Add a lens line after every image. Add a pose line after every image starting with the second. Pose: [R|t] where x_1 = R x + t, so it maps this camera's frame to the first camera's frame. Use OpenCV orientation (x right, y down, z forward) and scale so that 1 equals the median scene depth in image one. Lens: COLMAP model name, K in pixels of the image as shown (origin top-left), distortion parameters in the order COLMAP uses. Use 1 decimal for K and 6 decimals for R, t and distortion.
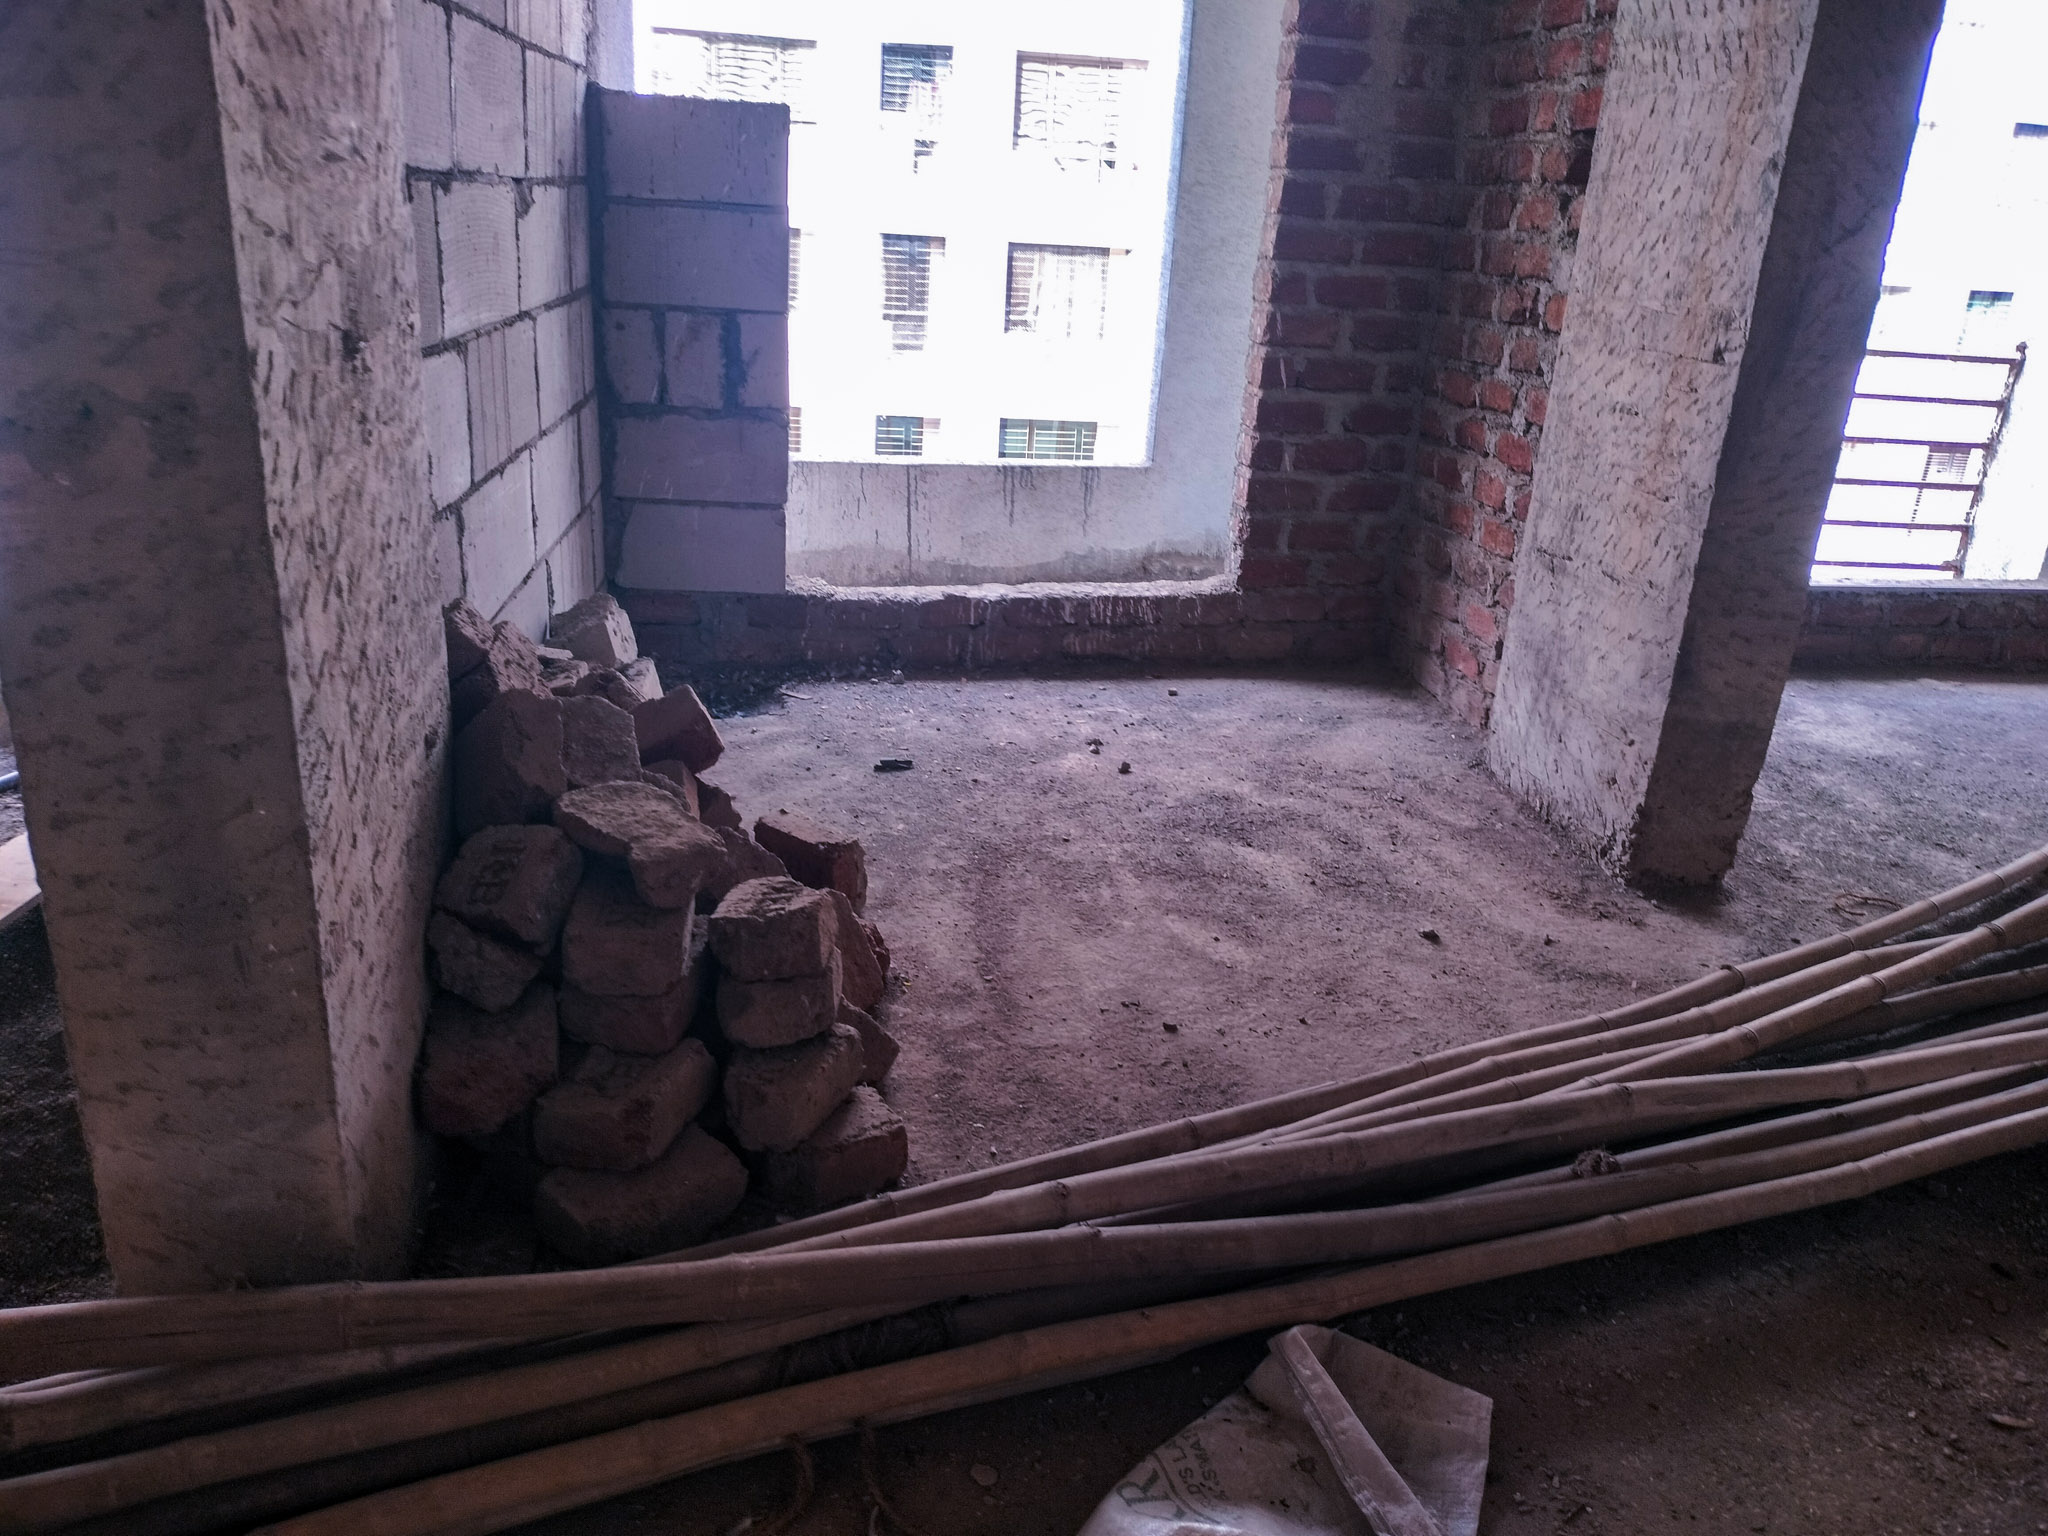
lens RADIAL K [[1554.9, 0, 1077.2], [0, 1554.9, 779.3], [0, 0, 1]] dist [0.044232, -0.066107]
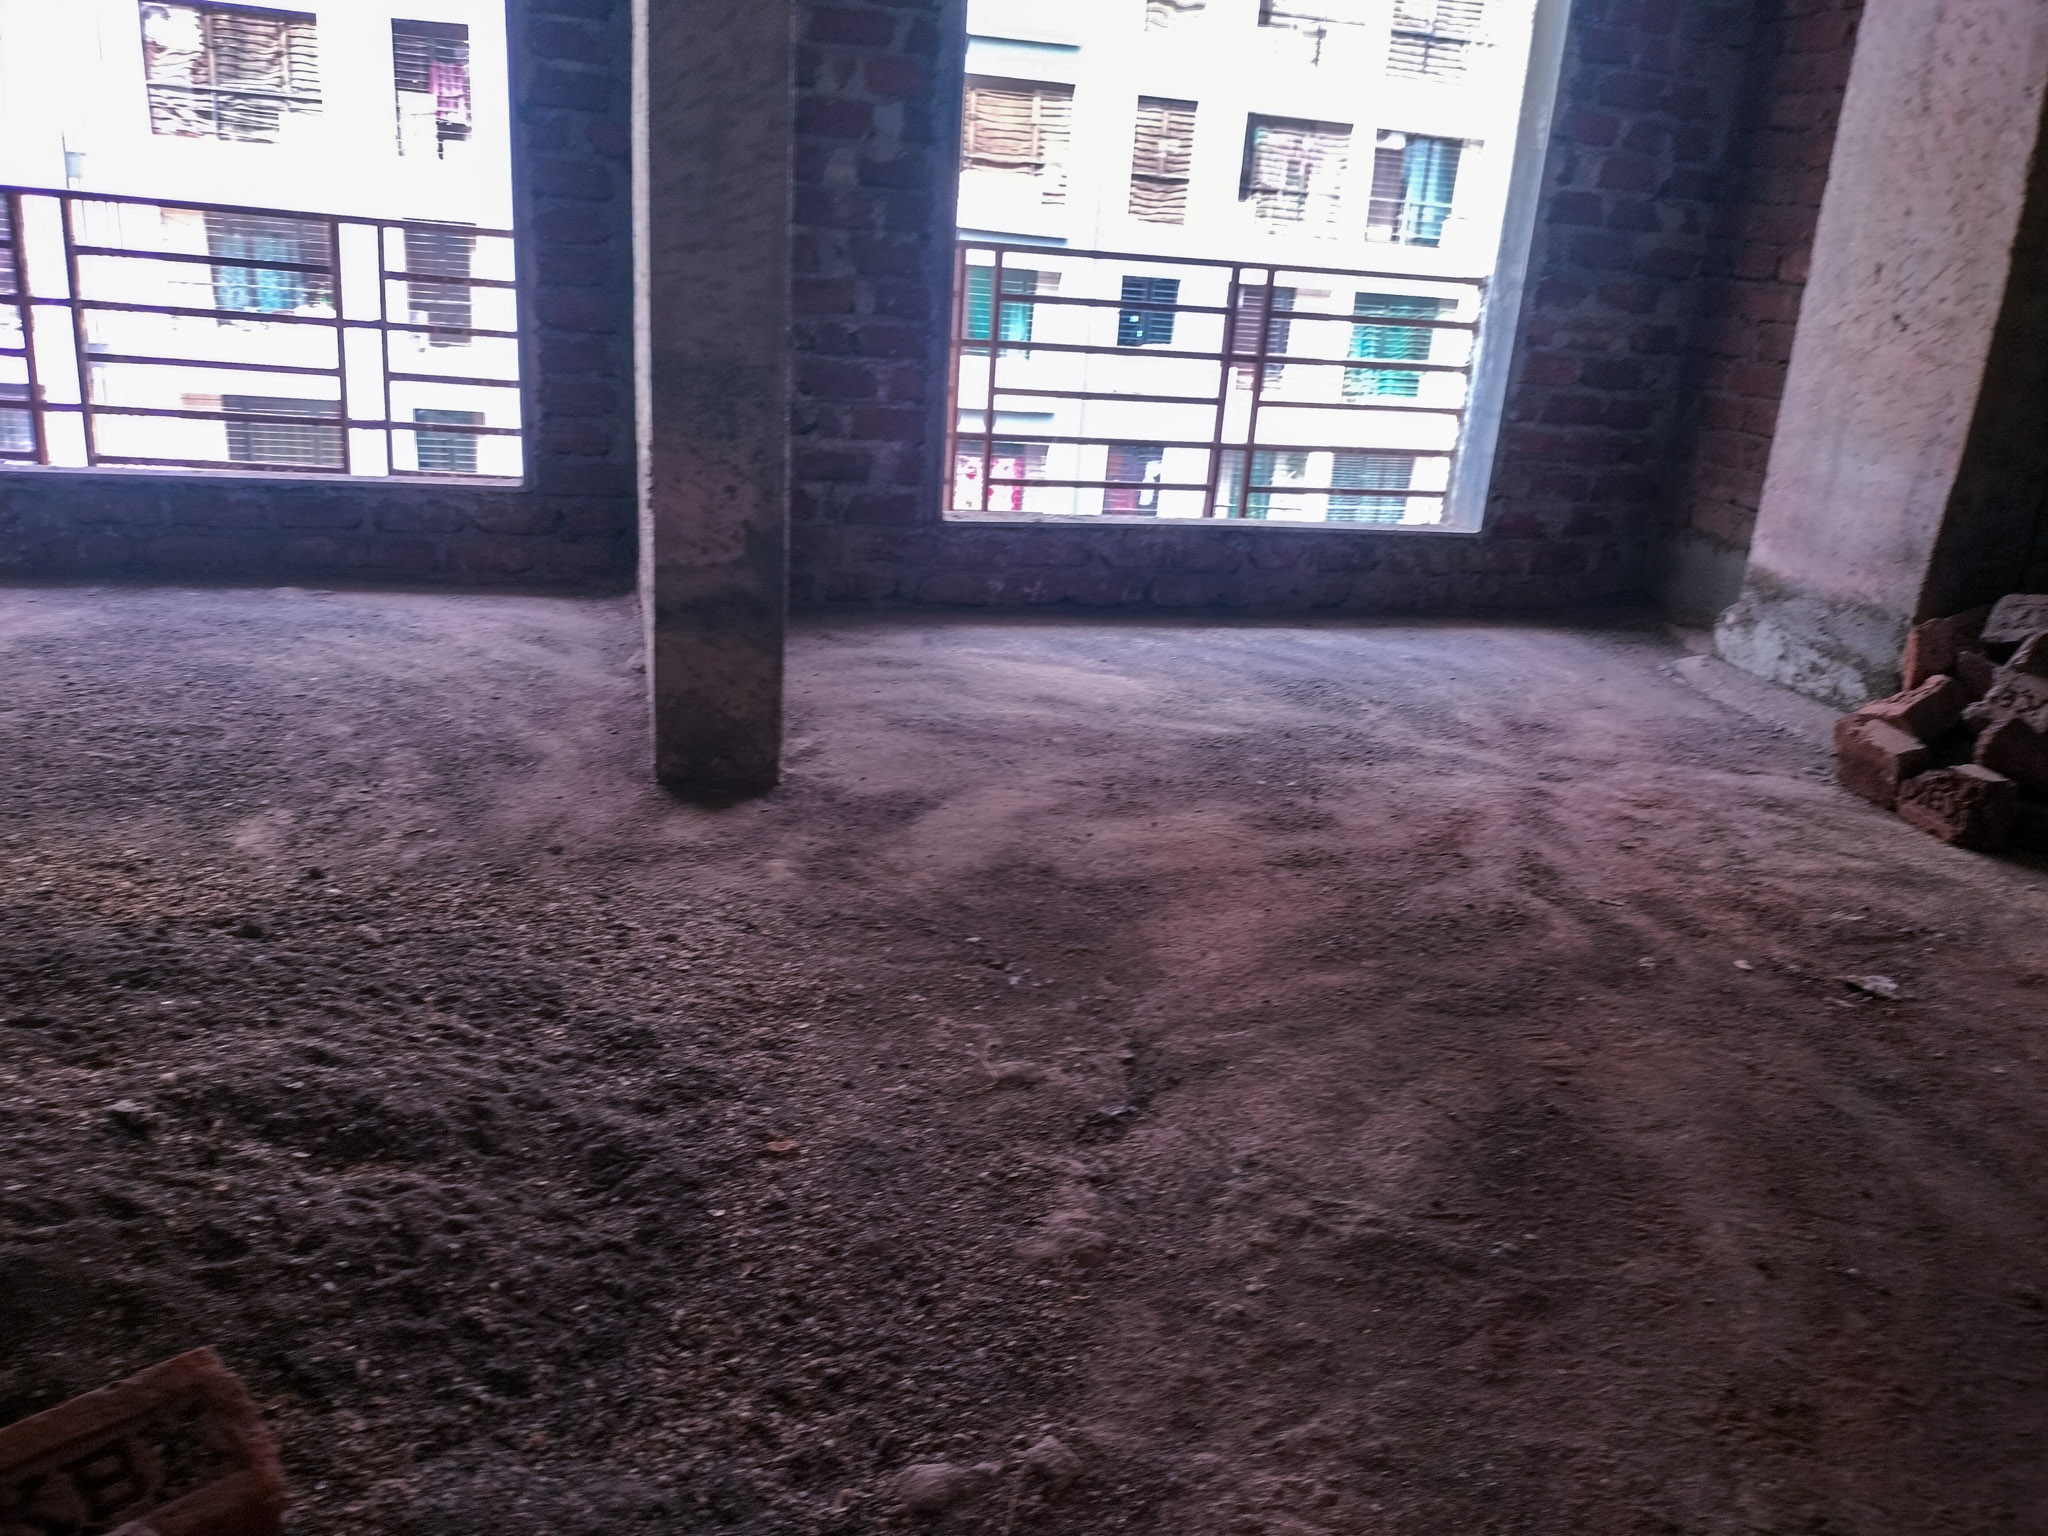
lens RADIAL K [[1554.9, 0, 1019.2], [0, 1554.9, 766.7], [0, 0, 1]] dist [0.044232, -0.066107]
pose [[0.991979, -0.015806, 0.125414, 0.991758], [0.018351, 0.999648, -0.019163, 0.066200], [-0.125067, 0.021311, 0.991919, 0.150948]]
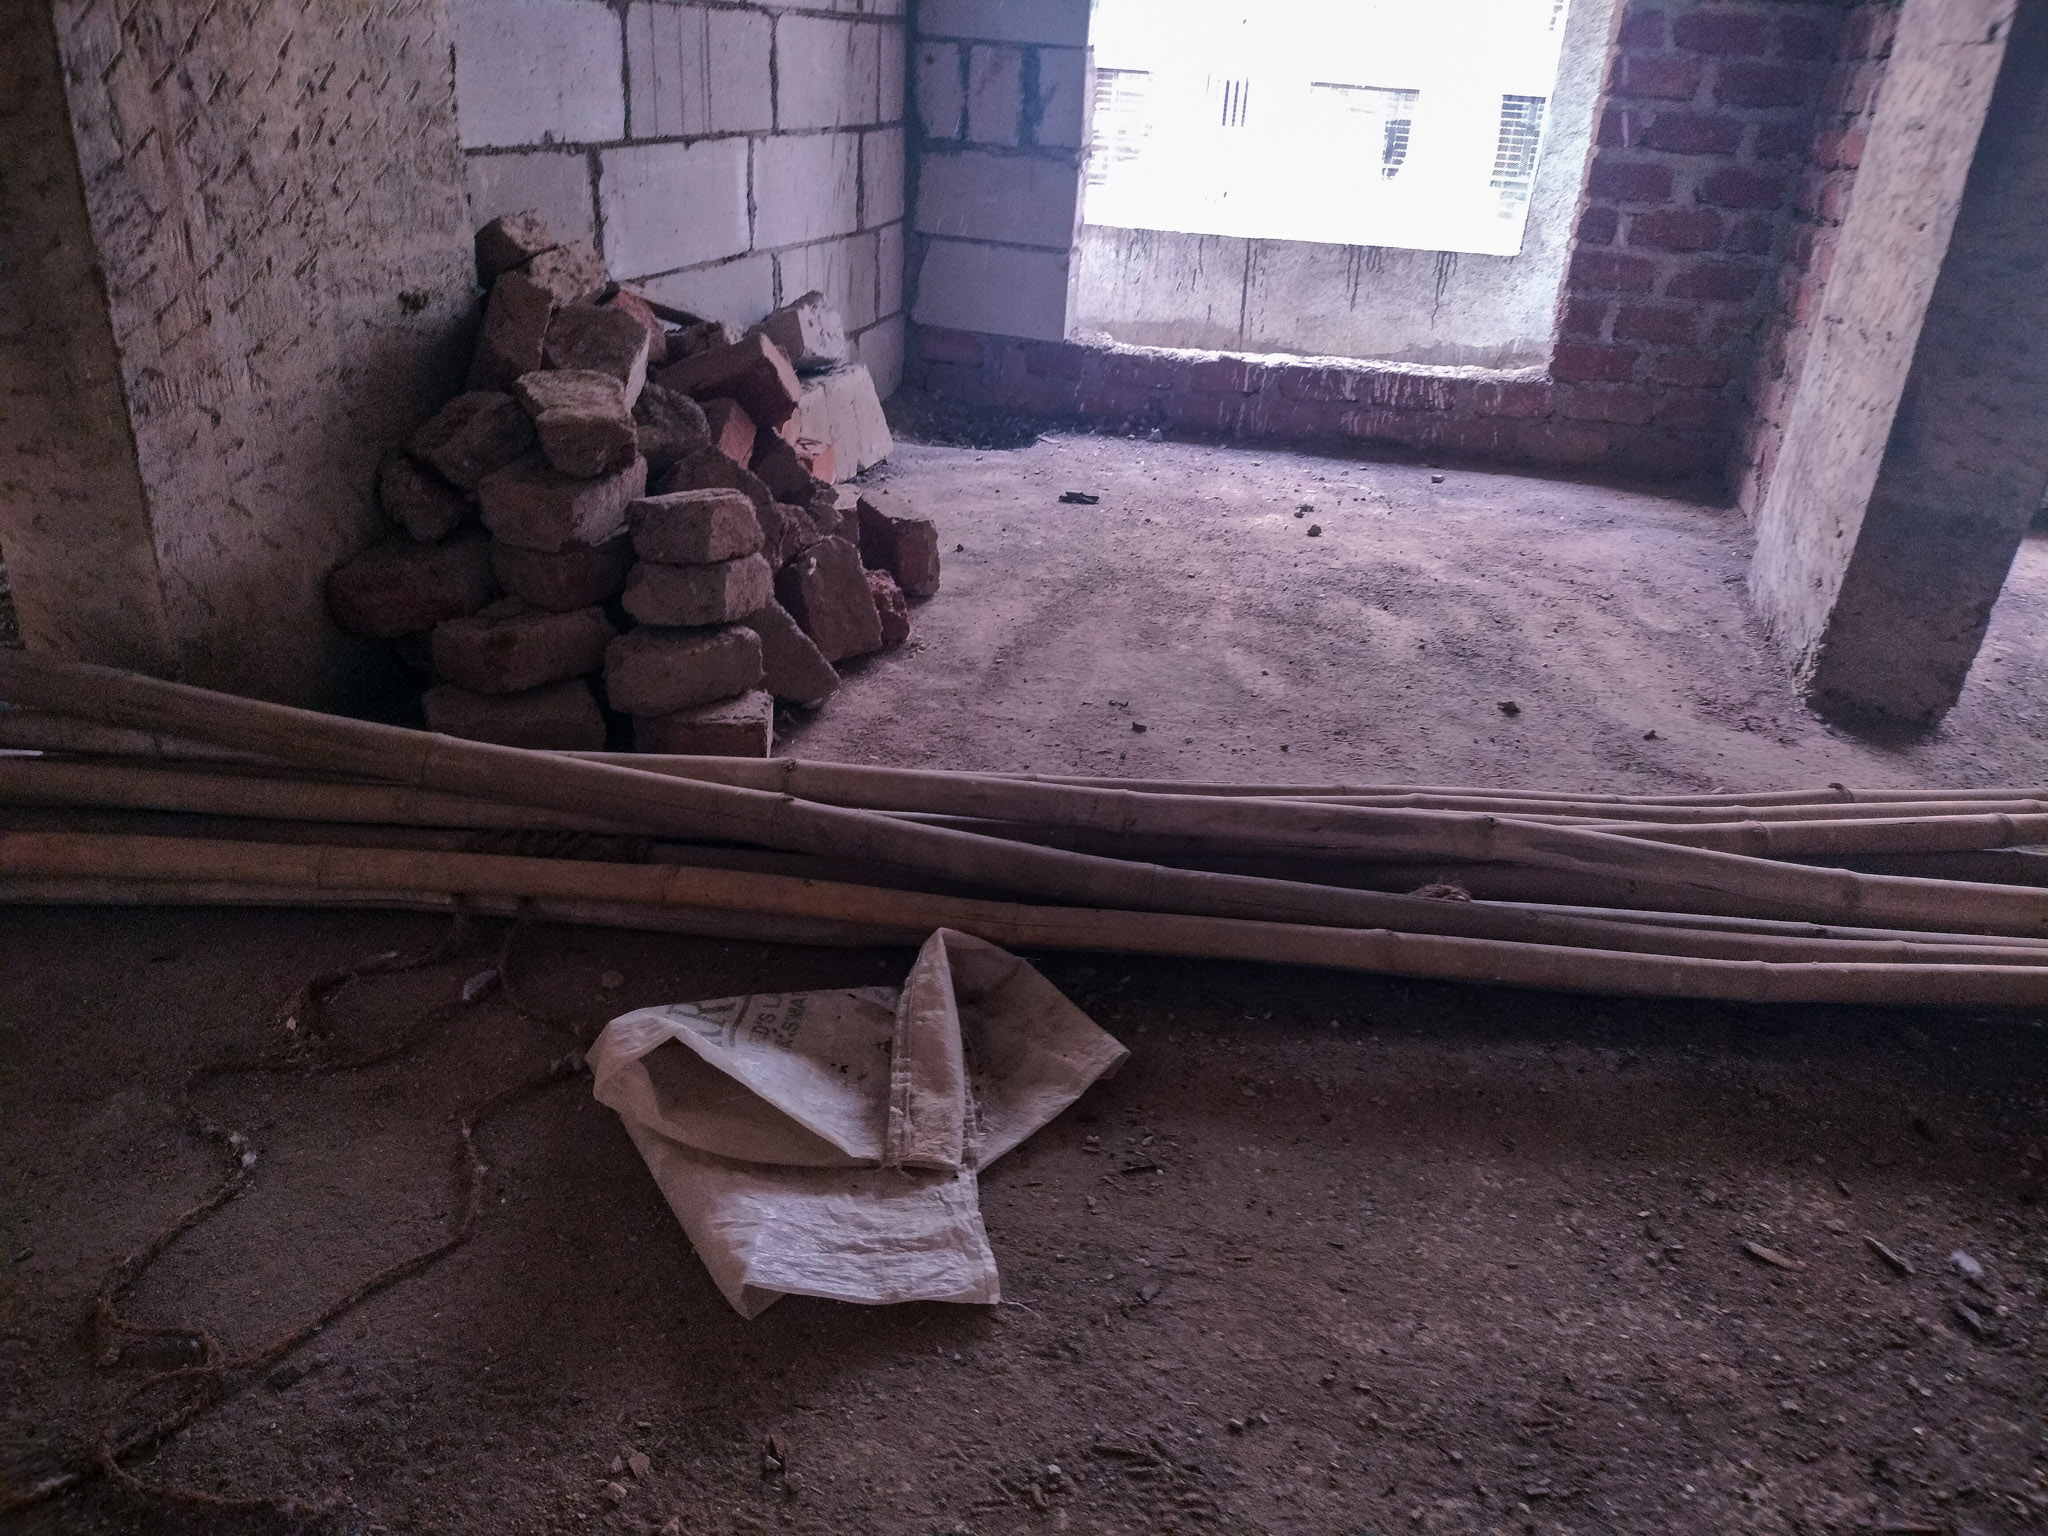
lens RADIAL K [[1554.9, 0, 1027.5], [0, 1554.9, 740.3], [0, 0, 1]] dist [0.044232, -0.066107]
pose [[0.914444, 0.166128, -0.369044, 0.224240], [-0.147570, 0.985957, 0.078177, 0.065064], [0.376849, -0.017029, 0.926118, 0.054624]]
